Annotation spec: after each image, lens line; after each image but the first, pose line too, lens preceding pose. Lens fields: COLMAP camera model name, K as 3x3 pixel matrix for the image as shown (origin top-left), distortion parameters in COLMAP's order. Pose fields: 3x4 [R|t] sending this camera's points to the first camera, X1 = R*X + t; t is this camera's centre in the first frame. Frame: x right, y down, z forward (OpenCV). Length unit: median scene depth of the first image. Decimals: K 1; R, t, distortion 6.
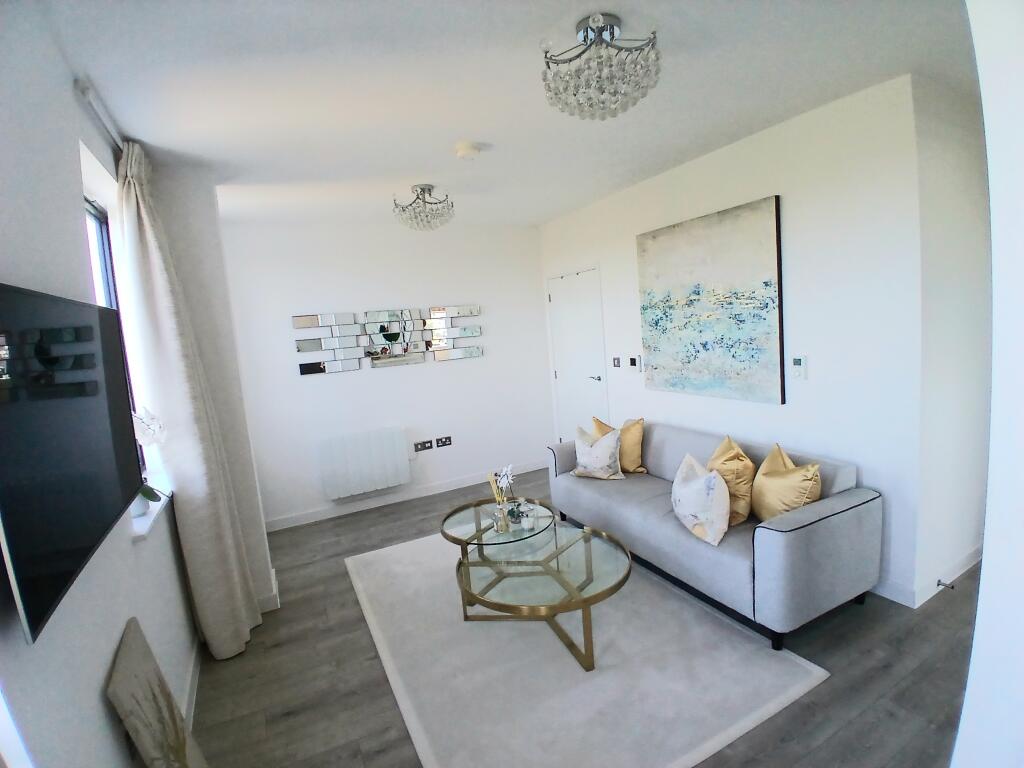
lens RADIAL K [[503.3, 0, 522.0], [0, 503.3, 383.1], [0, 0, 1]] dist [-0.000662, -0.039259]
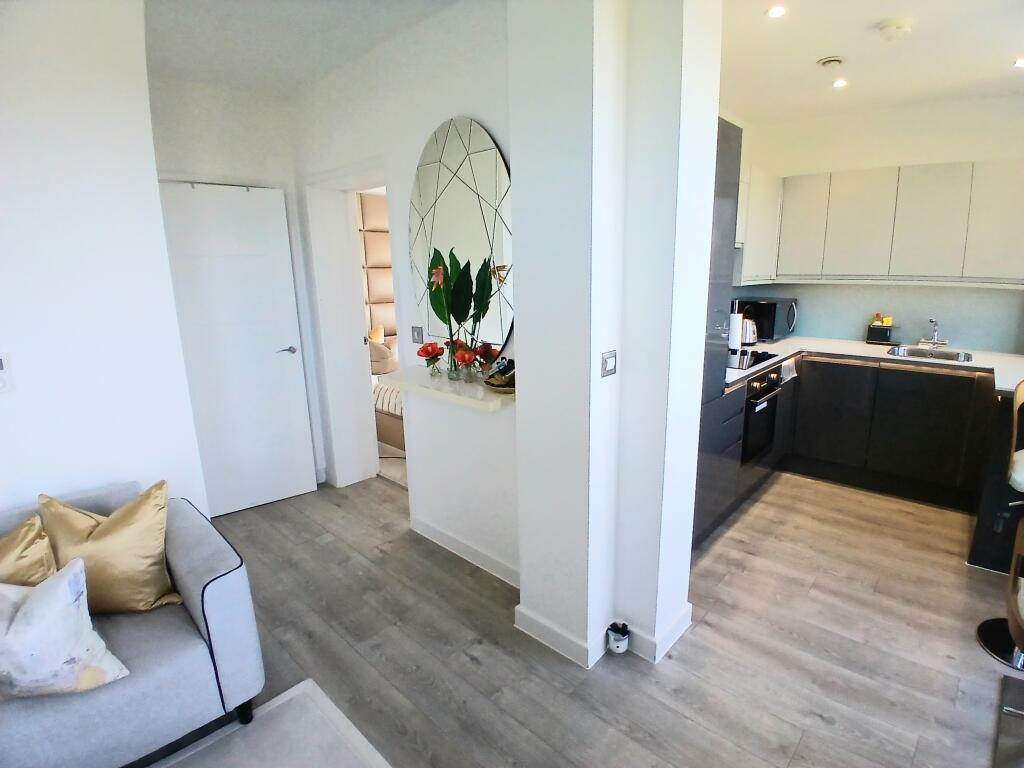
lens RADIAL K [[509.3, 0, 522.6], [0, 509.3, 383.5], [0, 0, 1]] dist [-0.002956, -0.039083]
pose [[-0.342691, -0.120698, 0.931662, -0.168132], [0.156675, 0.970481, 0.183356, -0.019847], [-0.926291, 0.208802, -0.313665, 0.472610]]
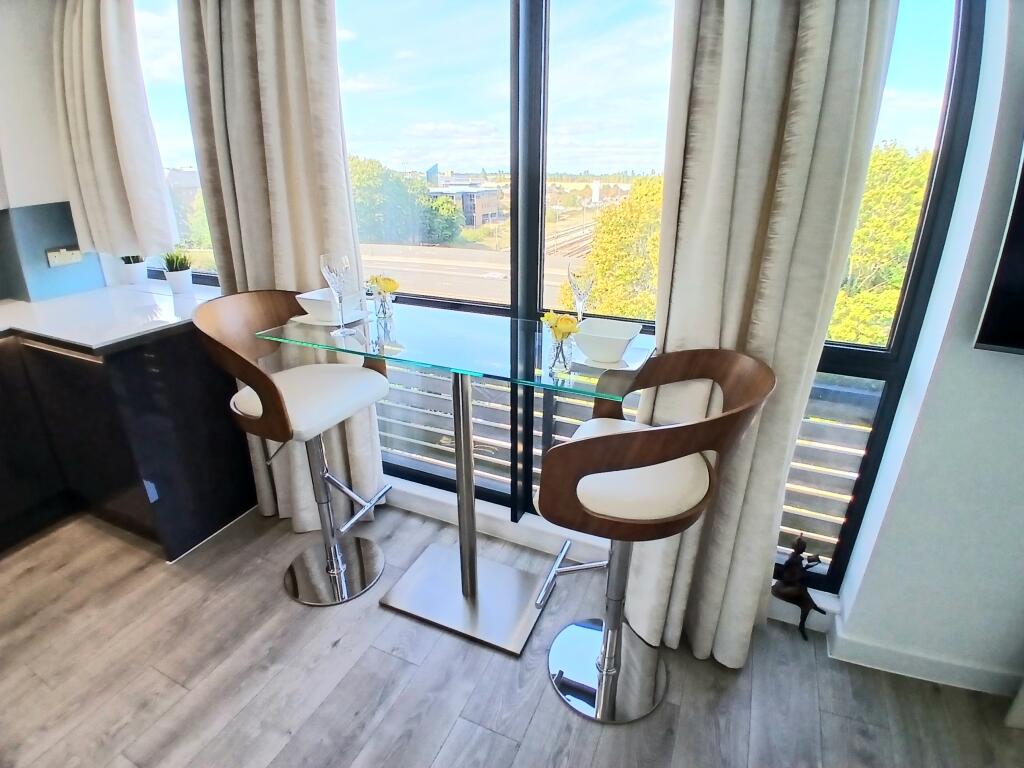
lens RADIAL K [[509.3, 0, 522.6], [0, 509.3, 383.5], [0, 0, 1]] dist [-0.002956, -0.039083]
pose [[-0.772909, 0.311341, -0.552882, 0.176905], [-0.018936, 0.859637, 0.510553, -0.012209], [0.634234, 0.405081, -0.658526, 0.260380]]
